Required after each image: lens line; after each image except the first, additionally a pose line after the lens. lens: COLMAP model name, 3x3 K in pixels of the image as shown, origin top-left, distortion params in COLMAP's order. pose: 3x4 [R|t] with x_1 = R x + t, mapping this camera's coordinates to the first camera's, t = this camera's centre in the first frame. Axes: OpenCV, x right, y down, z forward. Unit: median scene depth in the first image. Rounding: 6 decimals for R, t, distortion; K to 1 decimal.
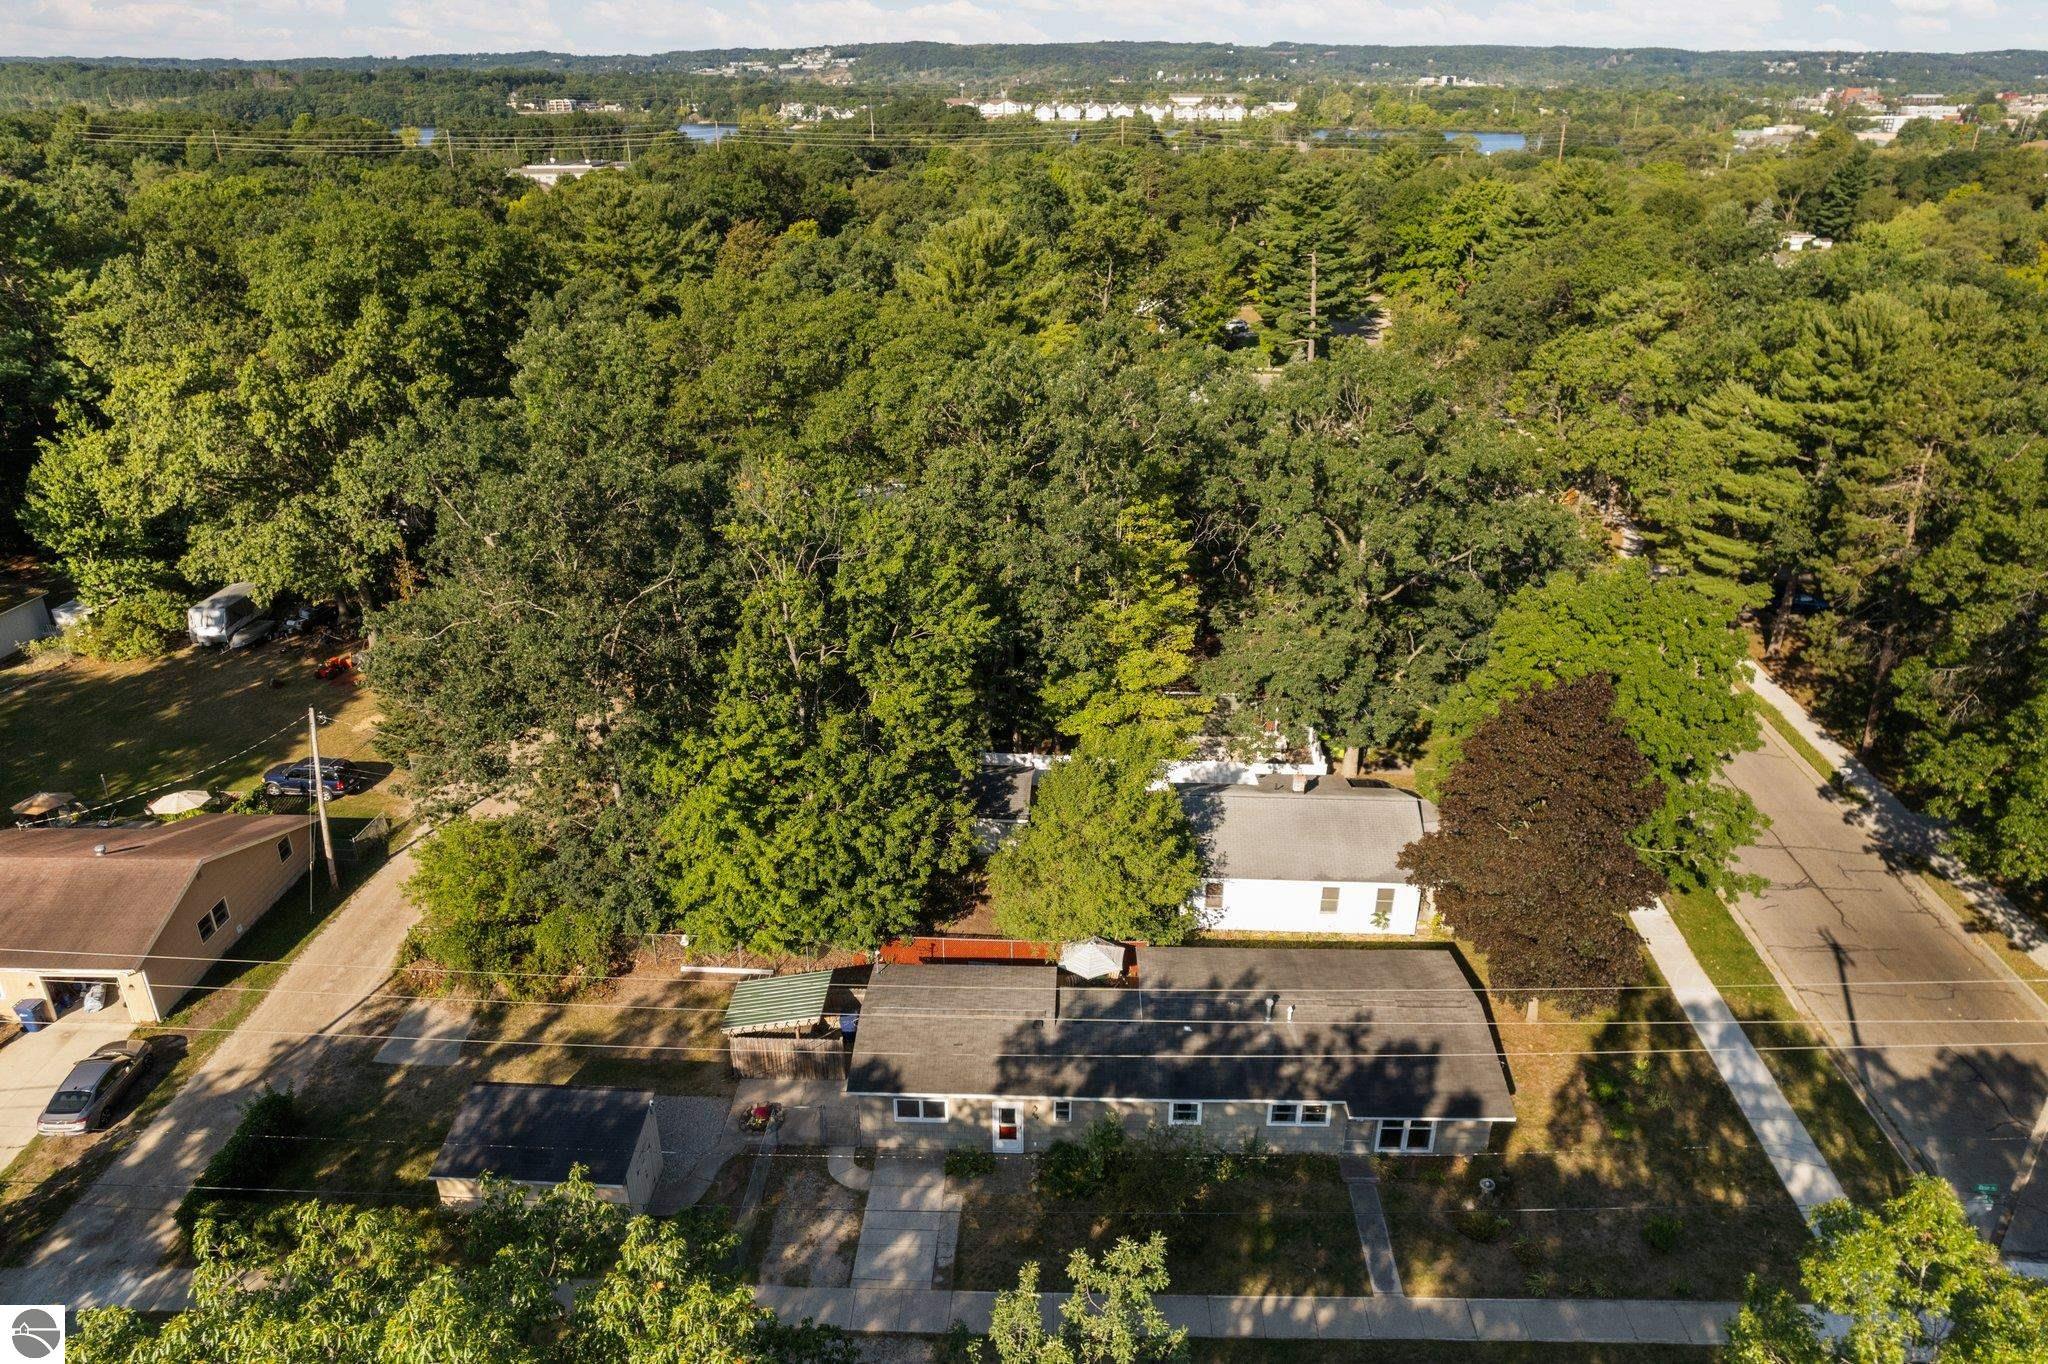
lens RADIAL K [[1379.0, 0, 1024.0], [0, 1379.0, 682.0], [0, 0, 1]] dist [-0.082000, 0.069673]
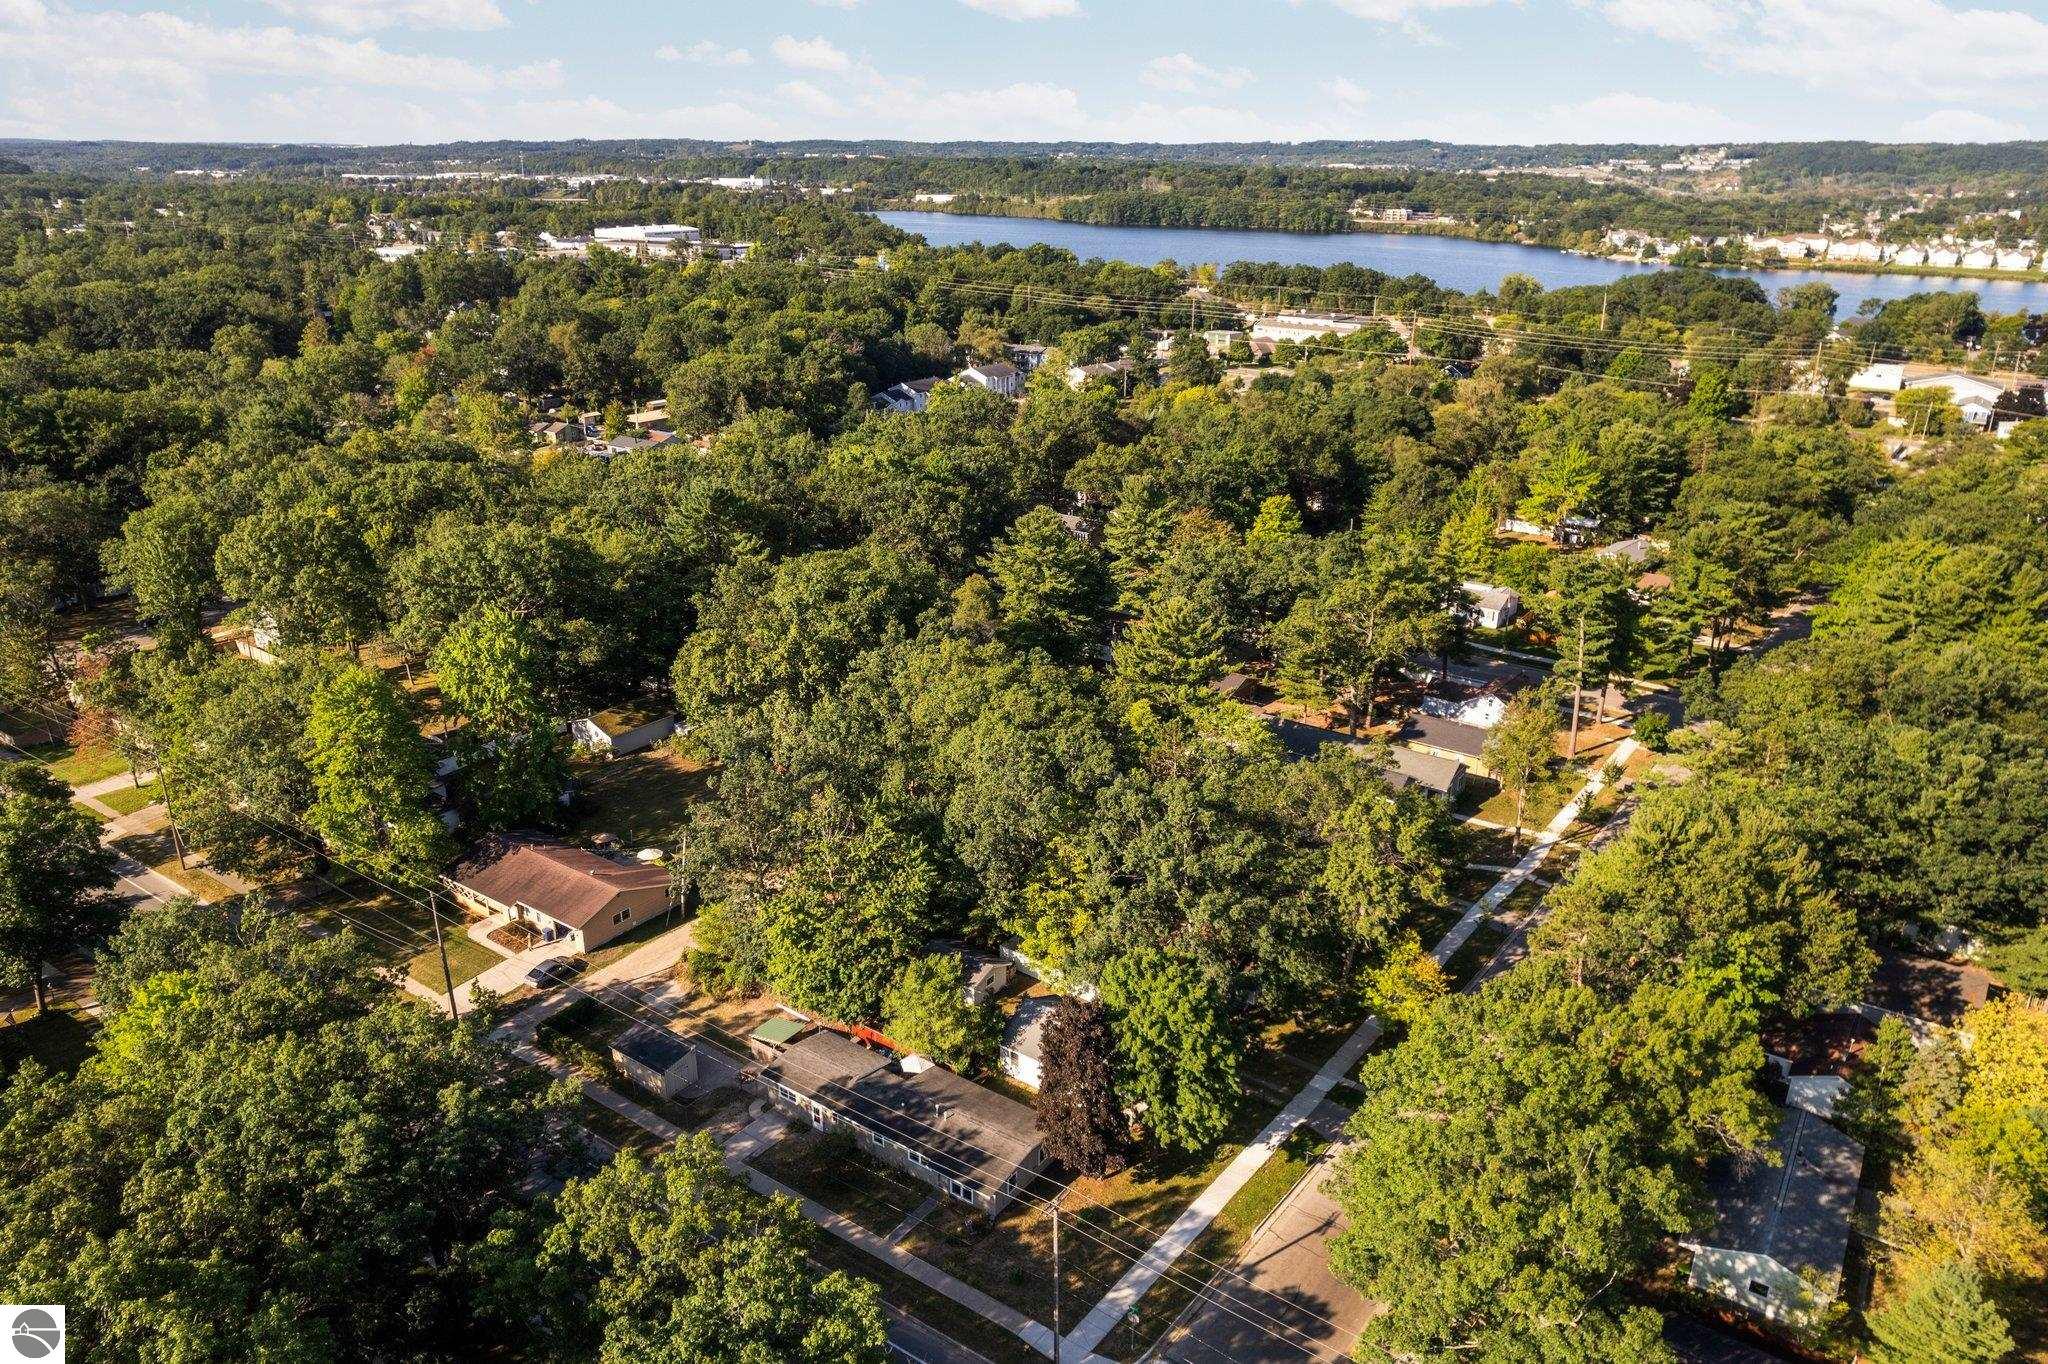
lens RADIAL K [[1396.2, 0, 1024.0], [0, 1396.2, 682.0], [0, 0, 1]] dist [-0.049850, -0.000610]
pose [[0.837319, 0.201317, -0.508299, 1.117735], [-0.231942, 0.972725, 0.003182, -0.388228], [0.495076, 0.115232, 0.861175, -0.738292]]
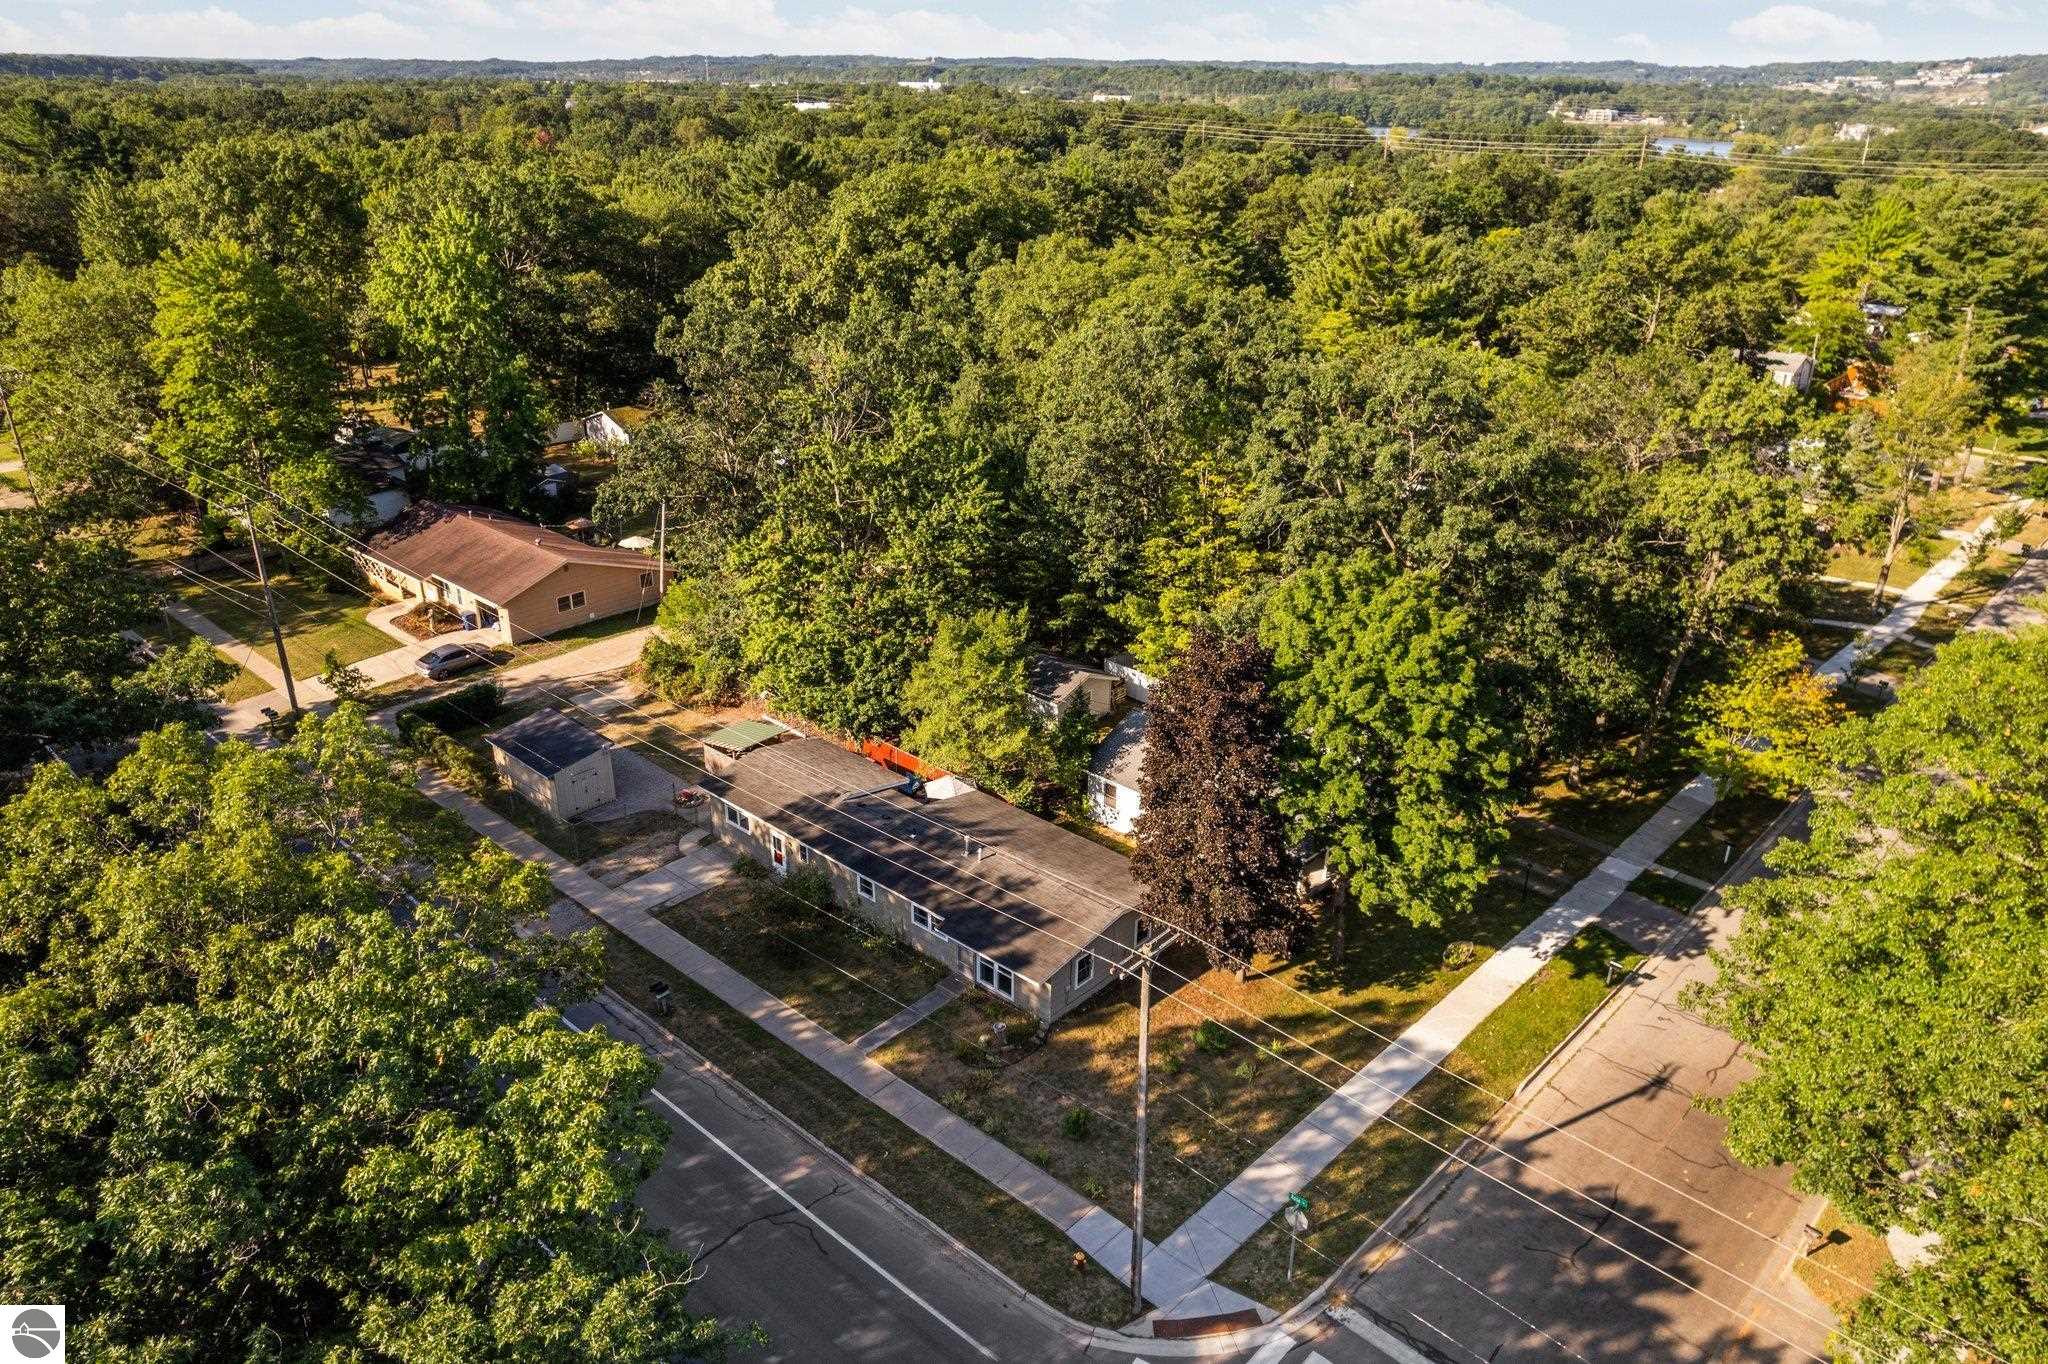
lens RADIAL K [[1379.0, 0, 1024.0], [0, 1379.0, 682.0], [0, 0, 1]] dist [-0.082000, 0.069673]
pose [[0.764467, 0.269818, -0.585481, 0.812765], [-0.272823, 0.958267, 0.085389, -0.013681], [0.584087, 0.094456, 0.806176, 0.038800]]
